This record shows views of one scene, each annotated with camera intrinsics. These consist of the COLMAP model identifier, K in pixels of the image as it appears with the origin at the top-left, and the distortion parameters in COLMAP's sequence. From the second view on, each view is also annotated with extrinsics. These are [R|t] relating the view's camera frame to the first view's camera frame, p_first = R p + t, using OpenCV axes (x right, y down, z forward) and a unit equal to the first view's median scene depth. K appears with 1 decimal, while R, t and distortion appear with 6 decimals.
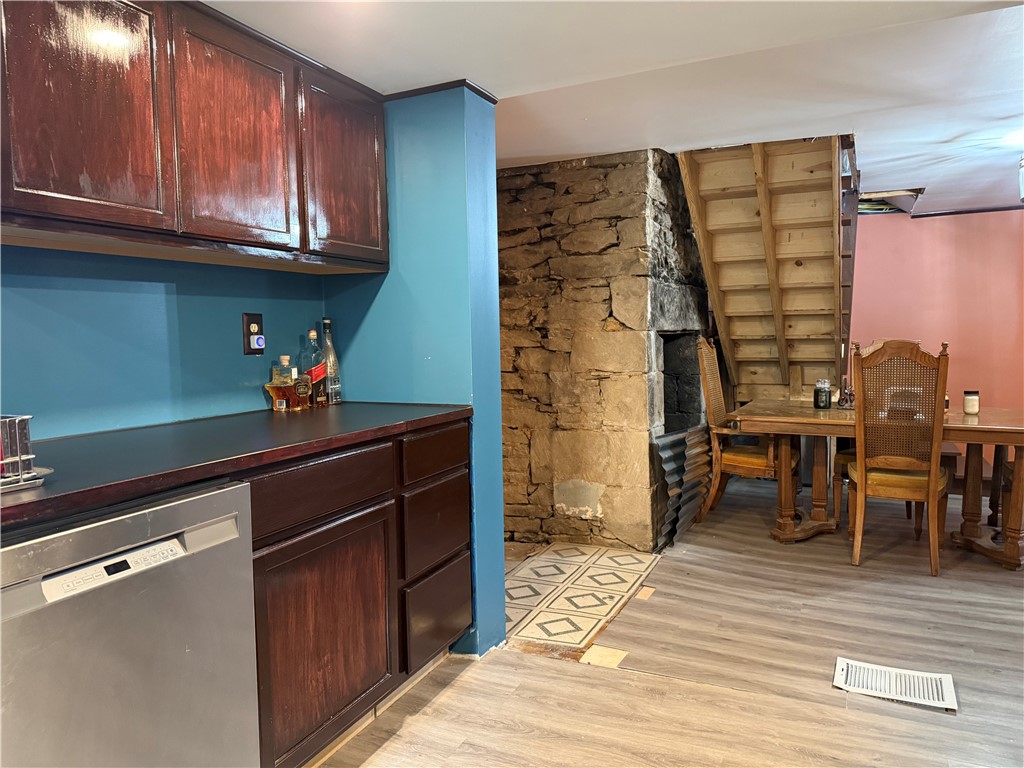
lens RADIAL K [[700.4, 0, 512.0], [0, 700.4, 384.0], [0, 0, 1]] dist [0.097580, -0.178375]
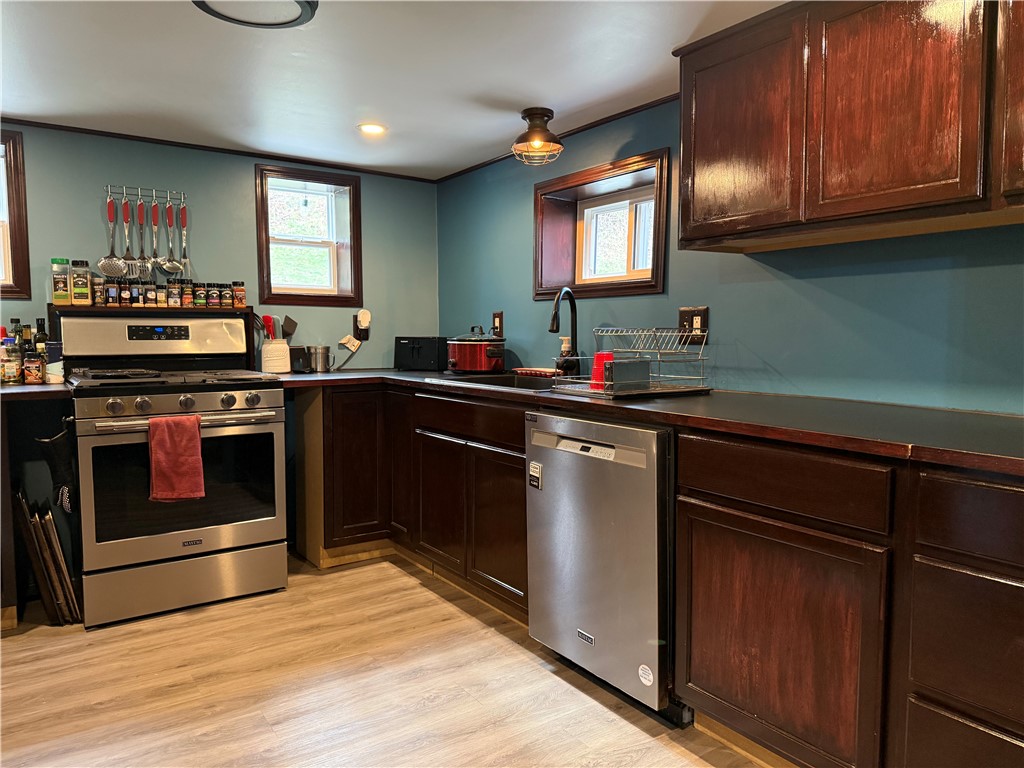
lens RADIAL K [[697.1, 0, 514.7], [0, 697.1, 399.6], [0, 0, 1]] dist [0.000388, -0.043678]
pose [[-0.509812, 0.096864, -0.854815, 0.674294], [-0.055964, 0.987802, 0.145310, -0.069725], [0.858463, 0.121920, -0.498173, 1.142930]]
